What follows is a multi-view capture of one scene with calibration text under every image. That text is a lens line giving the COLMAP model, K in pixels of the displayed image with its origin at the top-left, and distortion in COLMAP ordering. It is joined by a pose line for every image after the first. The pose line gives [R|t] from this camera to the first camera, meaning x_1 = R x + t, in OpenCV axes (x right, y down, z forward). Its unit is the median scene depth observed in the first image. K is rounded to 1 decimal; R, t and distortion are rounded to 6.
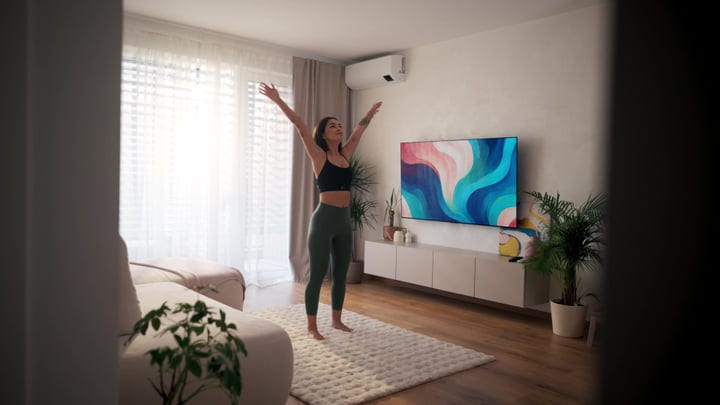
lens RADIAL K [[534.8, 0, 360.8], [0, 534.8, 198.8], [0, 0, 1]] dist [0.000347, 0.000844]
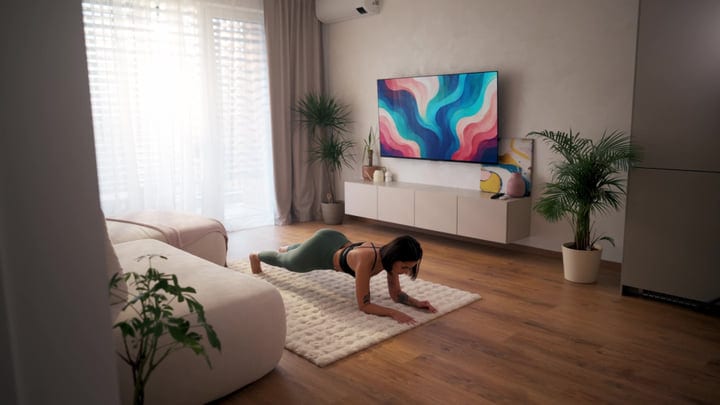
lens RADIAL K [[534.8, 0, 359.7], [0, 534.8, 198.4], [0, 0, 1]] dist [0.000347, 0.000844]
pose [[0.997934, -0.045974, 0.044889, -0.011523], [0.039874, 0.990917, 0.128427, -0.018887], [-0.050385, -0.126371, 0.990703, 0.018431]]
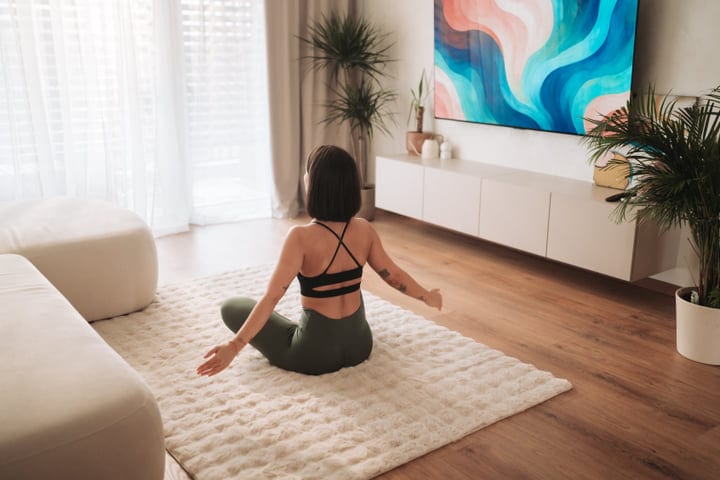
lens RADIAL K [[705.6, 0, 349.4], [0, 705.6, 228.9], [0, 0, 1]] dist [0.041239, 0.000000]
pose [[0.995601, -0.002745, -0.093651, 0.061323], [0.023523, 0.974876, 0.221503, -0.026109], [0.090690, -0.222732, 0.970652, 0.198927]]
